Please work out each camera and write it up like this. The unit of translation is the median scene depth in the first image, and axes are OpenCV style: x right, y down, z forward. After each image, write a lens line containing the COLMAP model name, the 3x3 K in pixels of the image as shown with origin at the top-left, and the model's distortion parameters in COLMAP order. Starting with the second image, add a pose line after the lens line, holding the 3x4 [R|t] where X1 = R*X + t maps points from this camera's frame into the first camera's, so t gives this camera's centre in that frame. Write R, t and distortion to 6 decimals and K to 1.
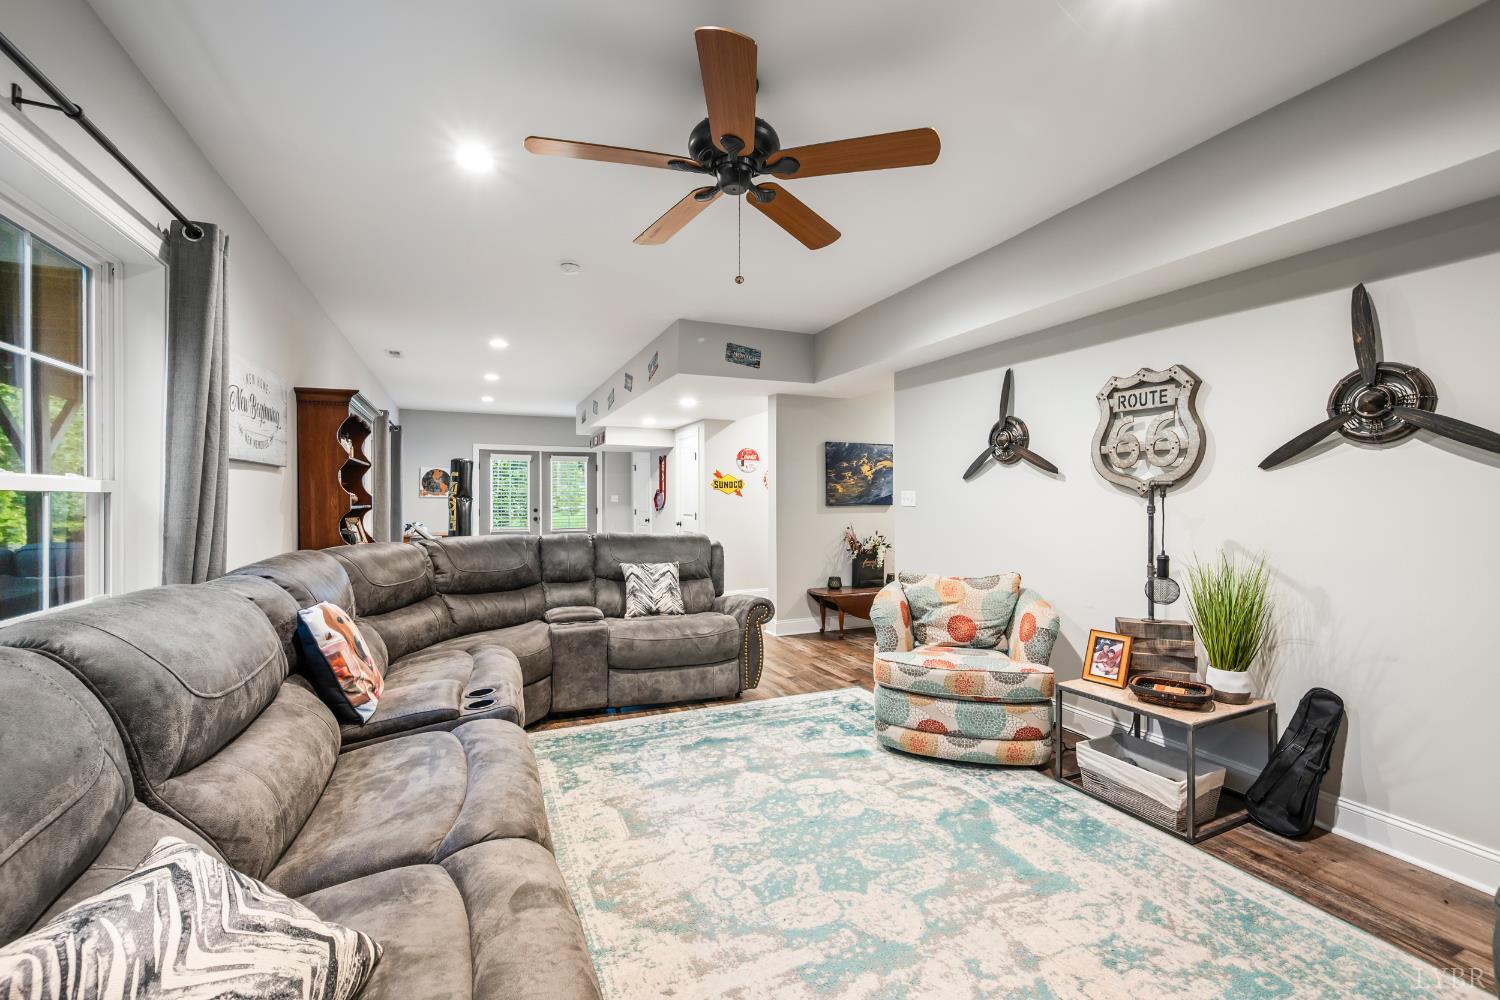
lens RADIAL K [[602.4, 0, 745.4], [0, 602.4, 496.6], [0, 0, 1]] dist [0.003920, 0.000282]
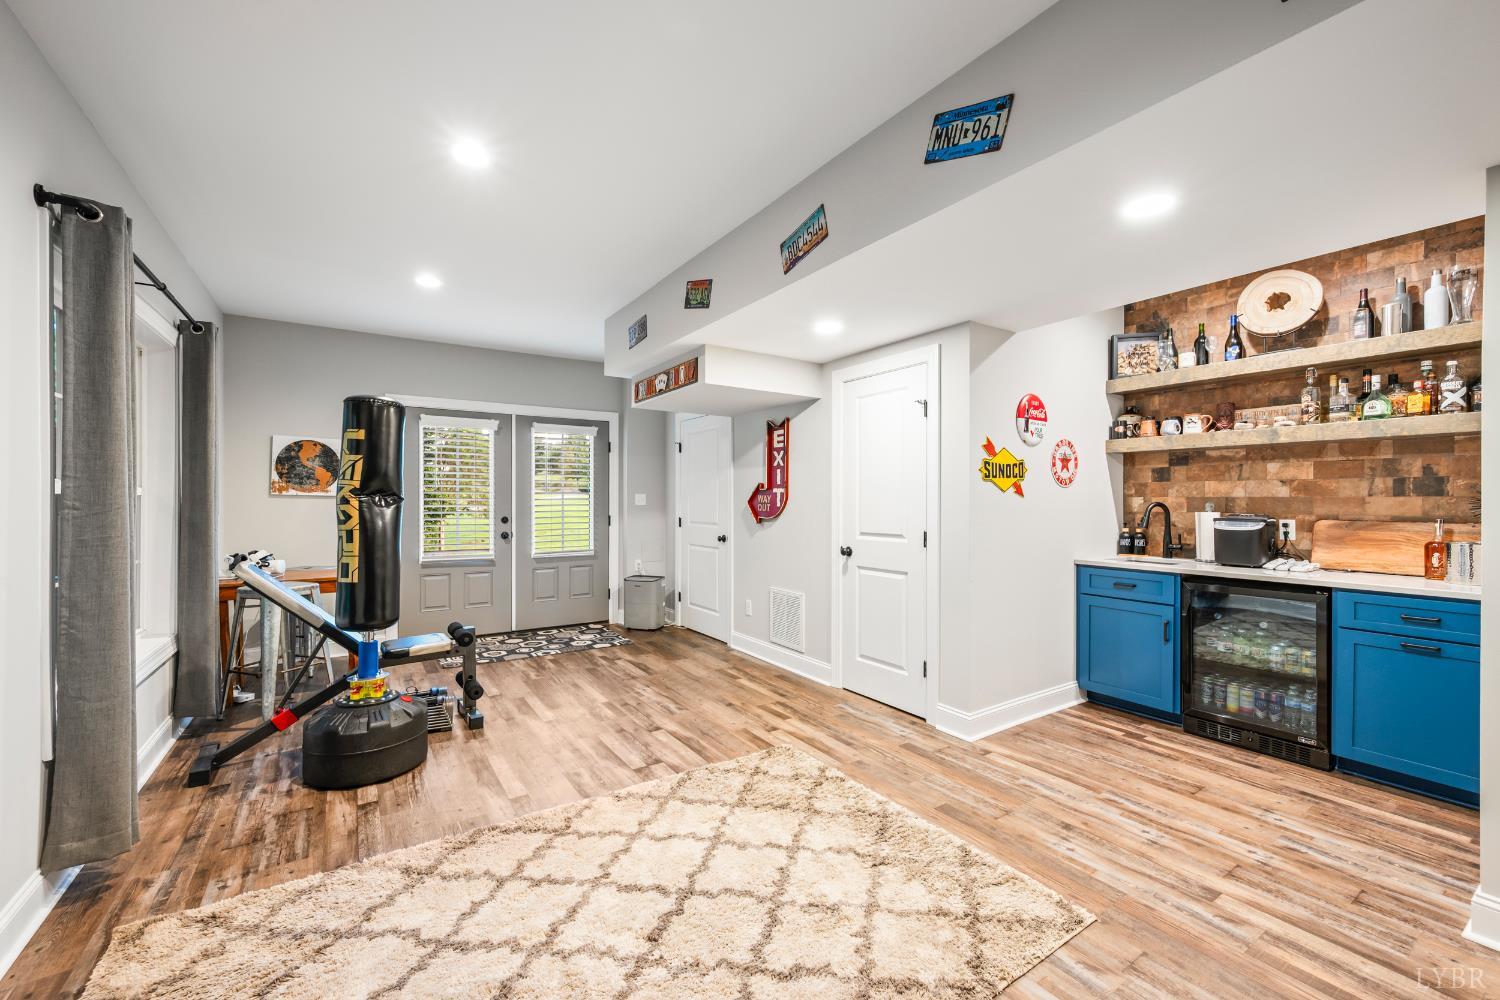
lens RADIAL K [[602.4, 0, 756.0], [0, 602.4, 502.2], [0, 0, 1]] dist [0.003920, 0.000282]
pose [[0.987726, 0.003659, 0.156155, -0.252132], [-0.004940, 0.999957, 0.007815, 0.001202], [-0.156119, -0.008490, 0.987702, 0.505513]]
